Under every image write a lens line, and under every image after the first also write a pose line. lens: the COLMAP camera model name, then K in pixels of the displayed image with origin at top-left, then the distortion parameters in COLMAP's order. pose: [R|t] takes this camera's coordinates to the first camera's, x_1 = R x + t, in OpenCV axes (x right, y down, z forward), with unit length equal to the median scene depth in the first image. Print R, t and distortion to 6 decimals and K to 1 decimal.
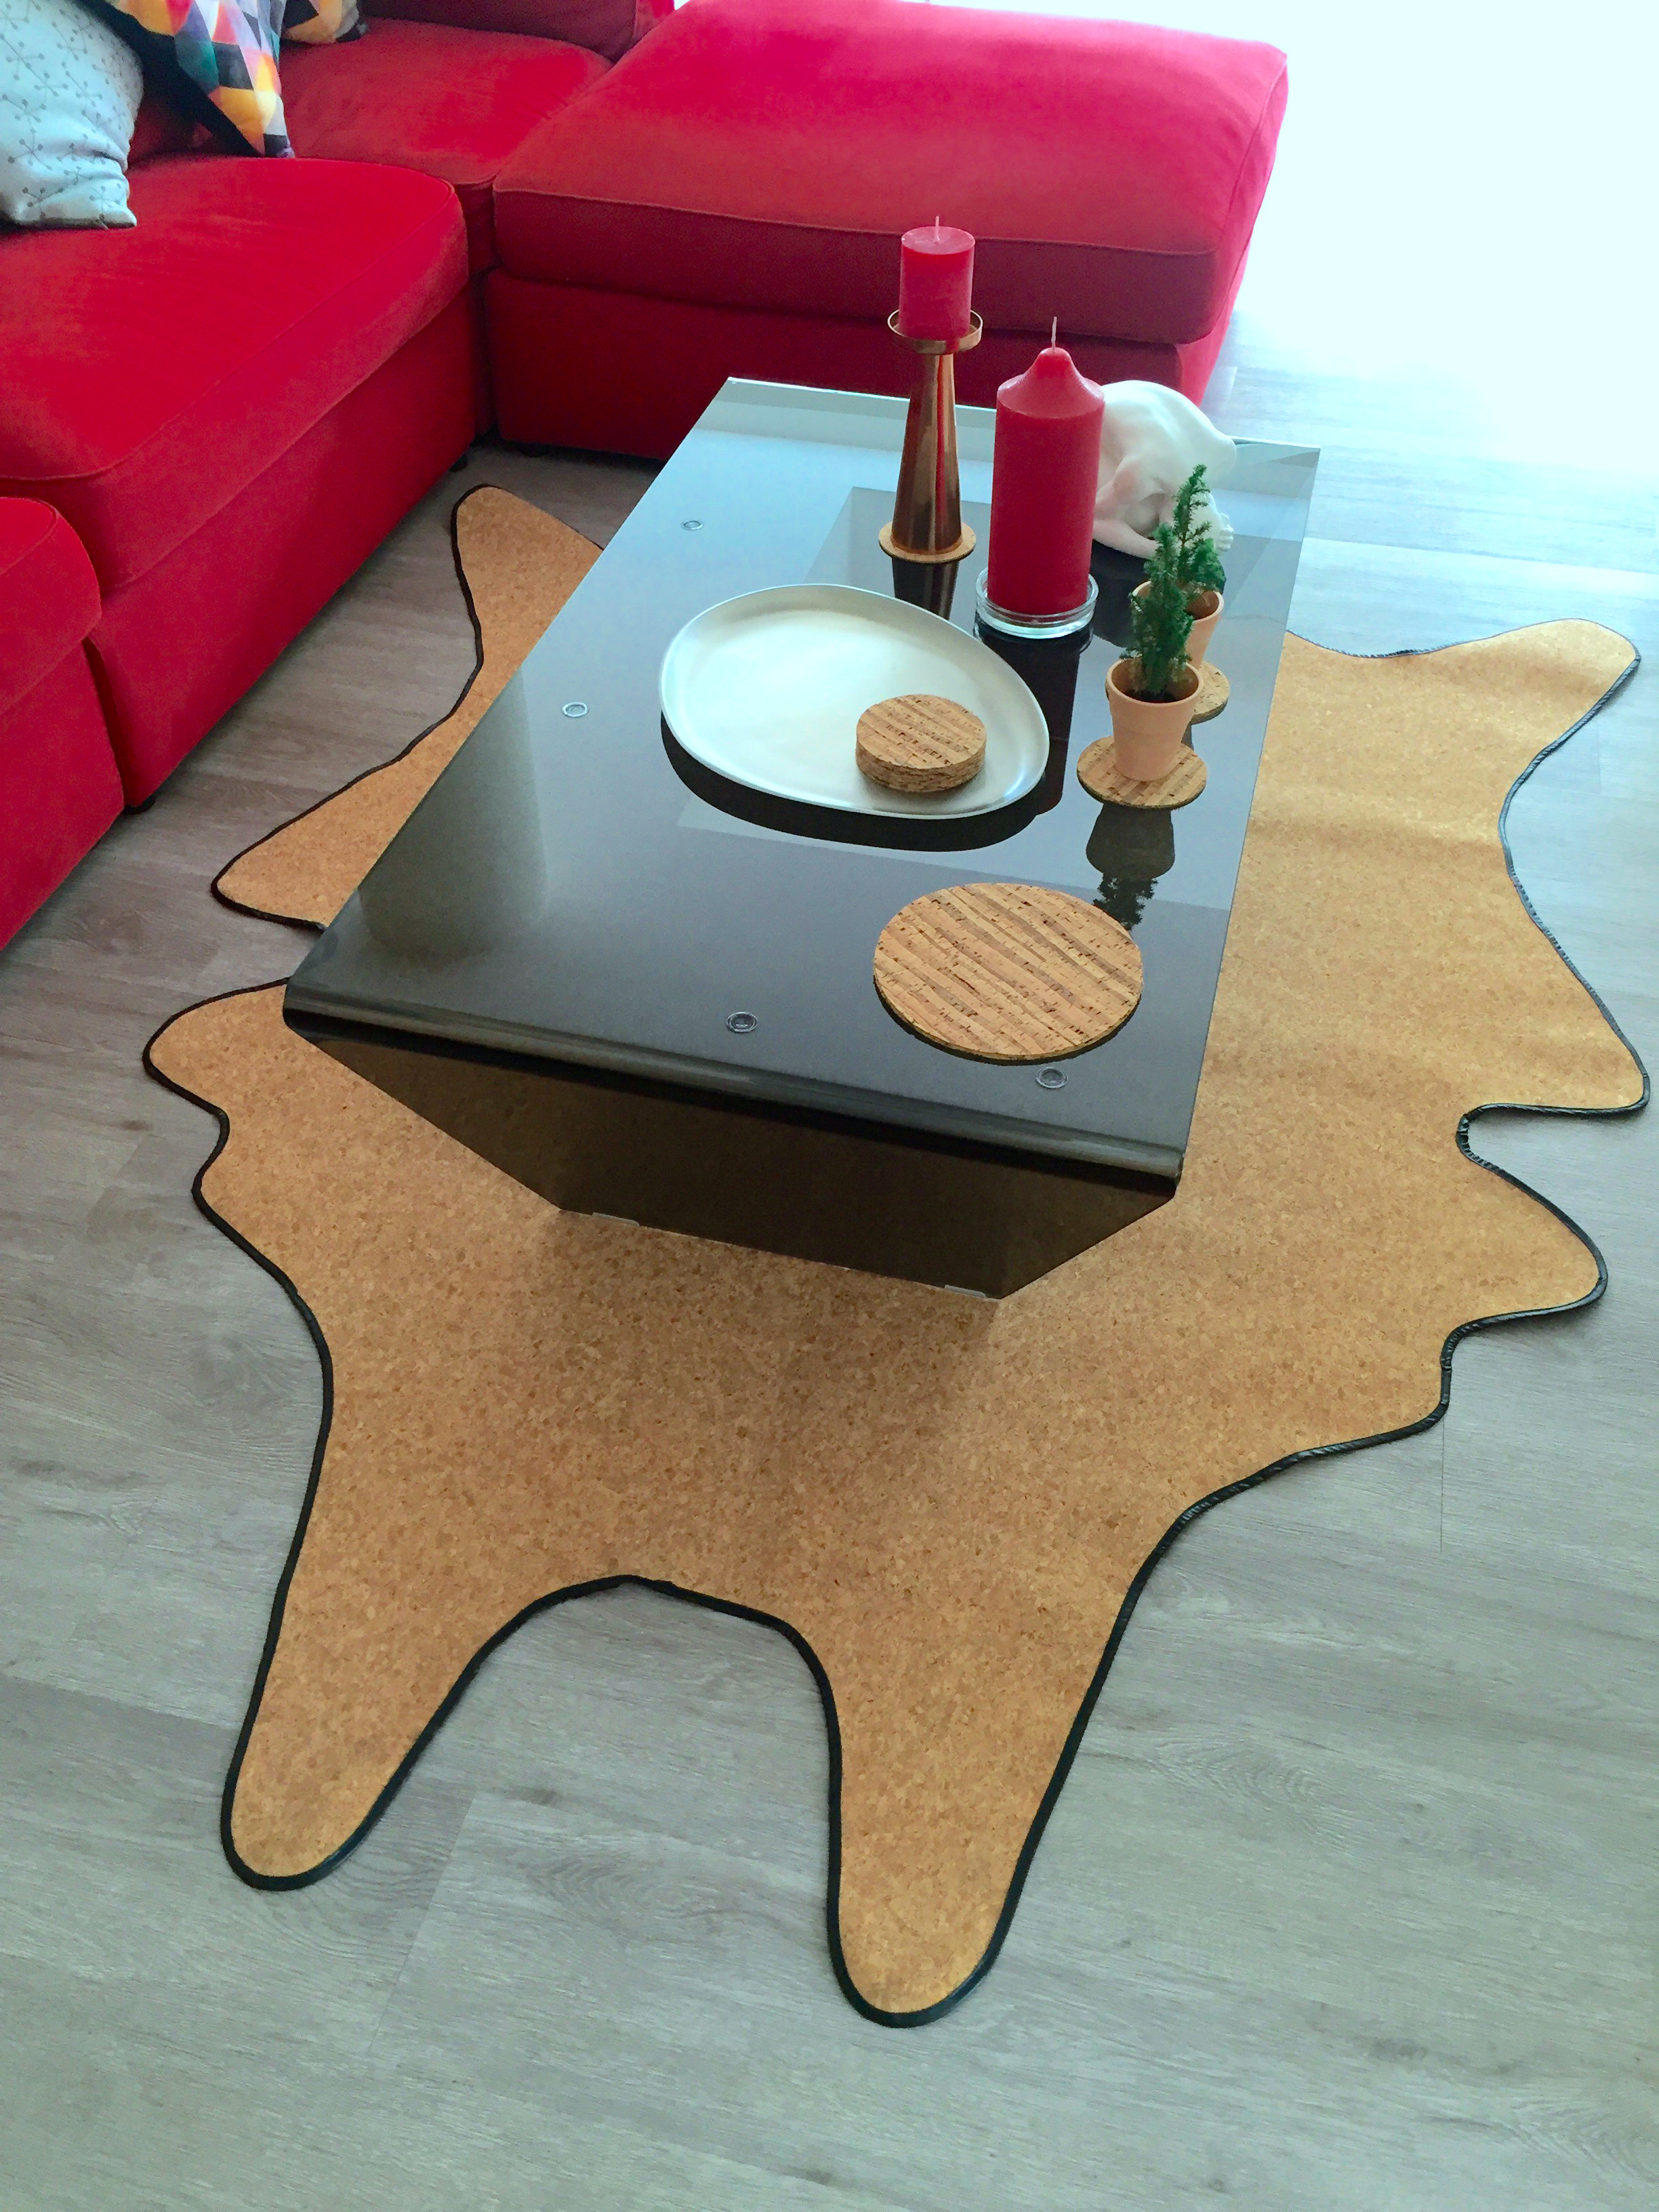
lens RADIAL K [[1918.6, 0, 835.3], [0, 1918.6, 1111.7], [0, 0, 1]] dist [0.079793, -0.117367]
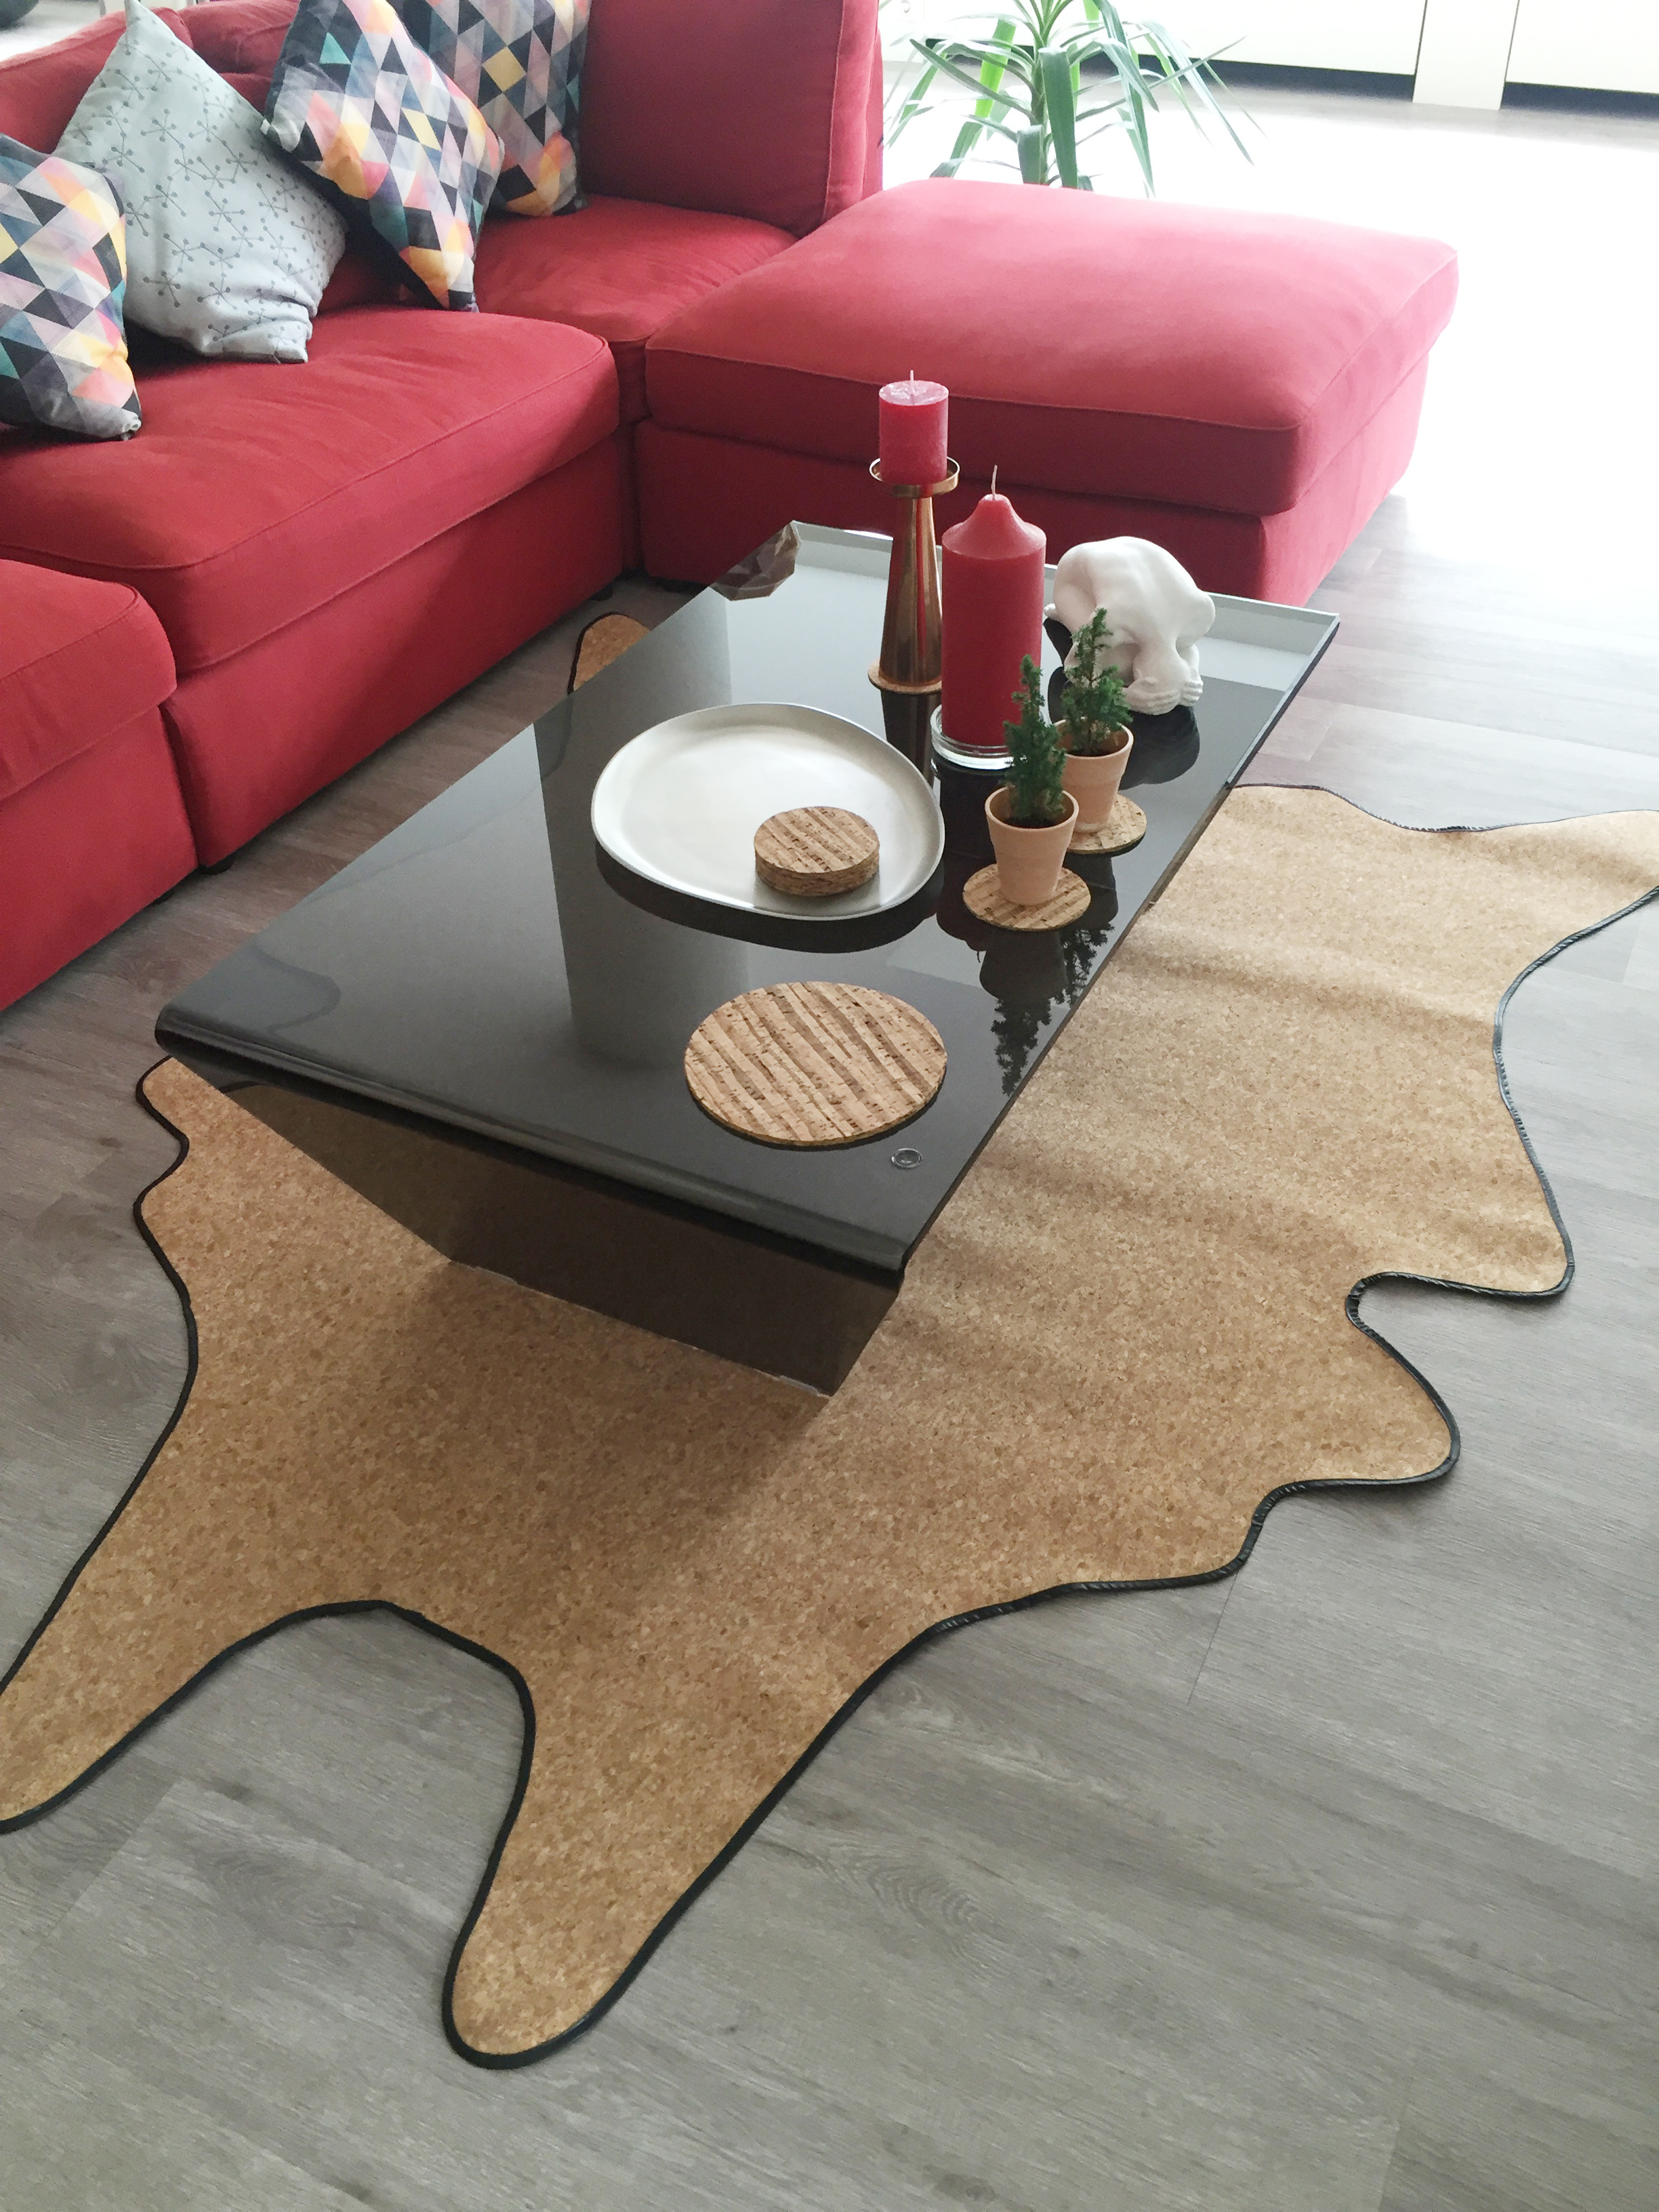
lens RADIAL K [[1922.0, 0, 835.5], [0, 1922.0, 1107.0], [0, 0, 1]] dist [0.083686, -0.127324]
pose [[0.979009, 0.105259, -0.174533, 0.258056], [-0.120199, 0.989733, -0.077330, 0.025924], [0.164601, 0.096686, 0.981610, -0.009048]]
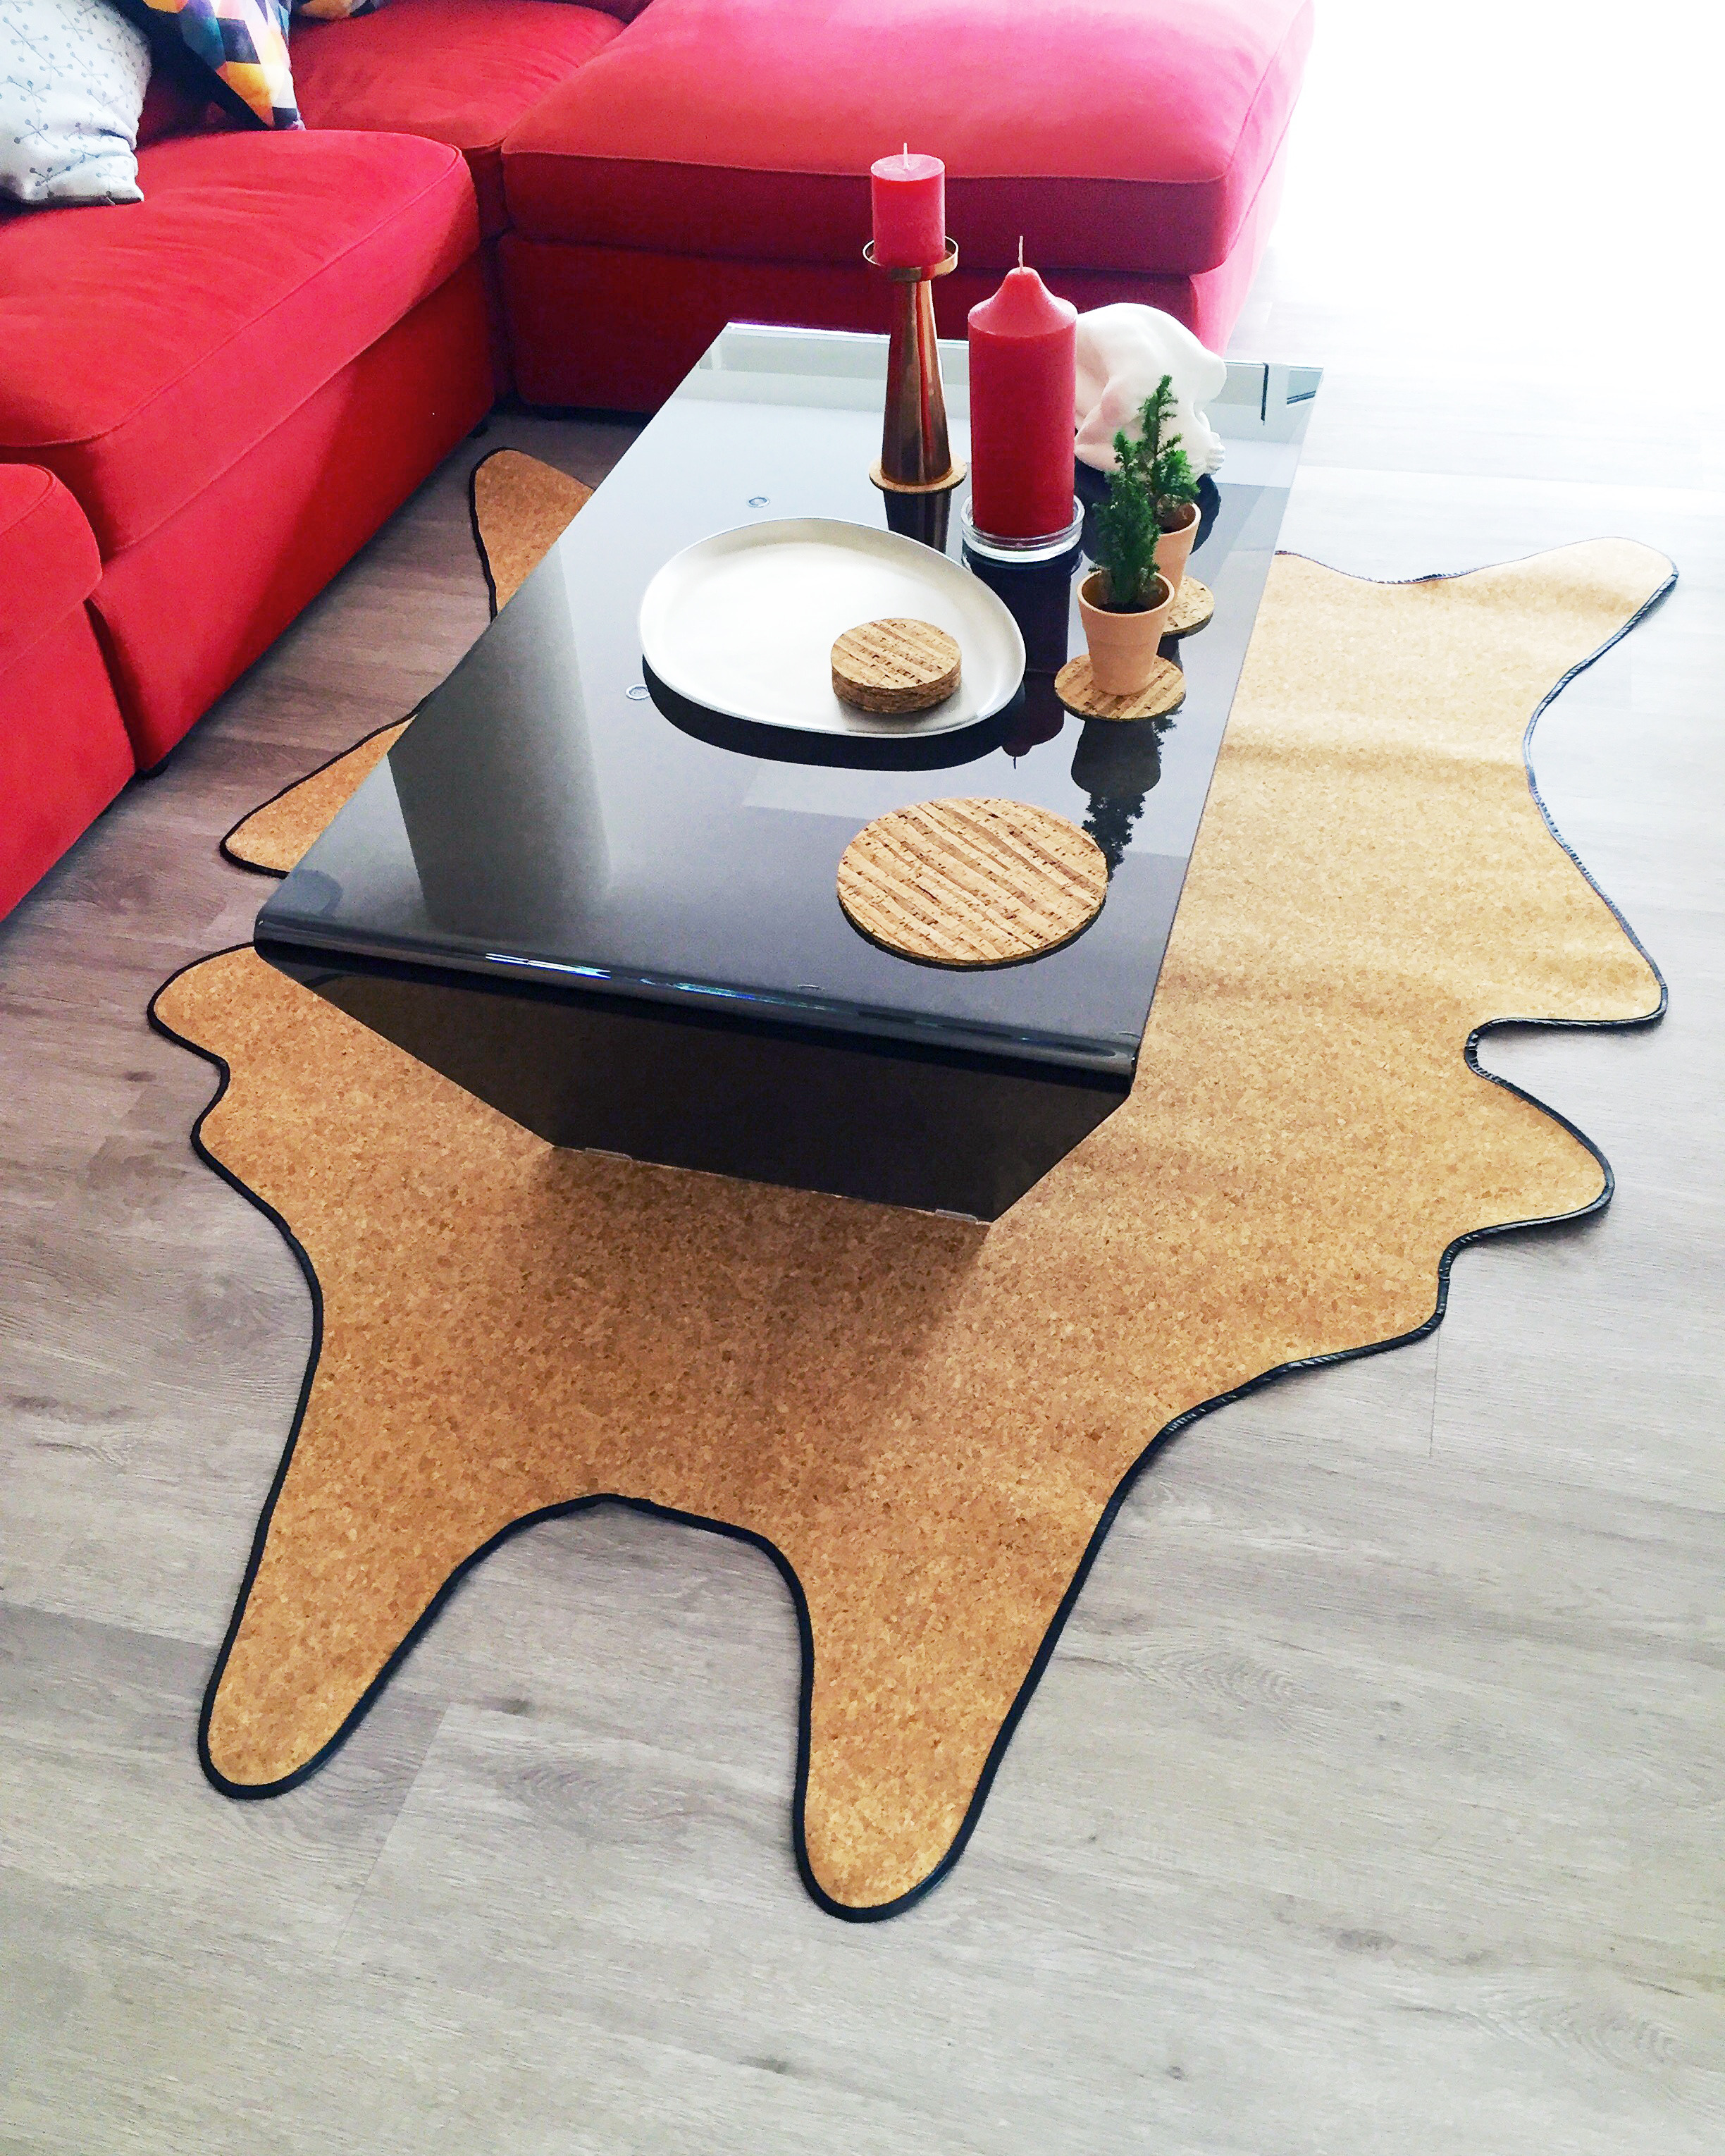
lens RADIAL K [[2017.0, 0, 867.9], [0, 2017.0, 1072.0], [0, 0, 1]] dist [0.049250, 0.000000]
pose [[0.998719, -0.026365, -0.043184, 0.071549], [0.025256, 0.999343, -0.026011, 0.047466], [0.043842, 0.024887, 0.998728, -0.043401]]
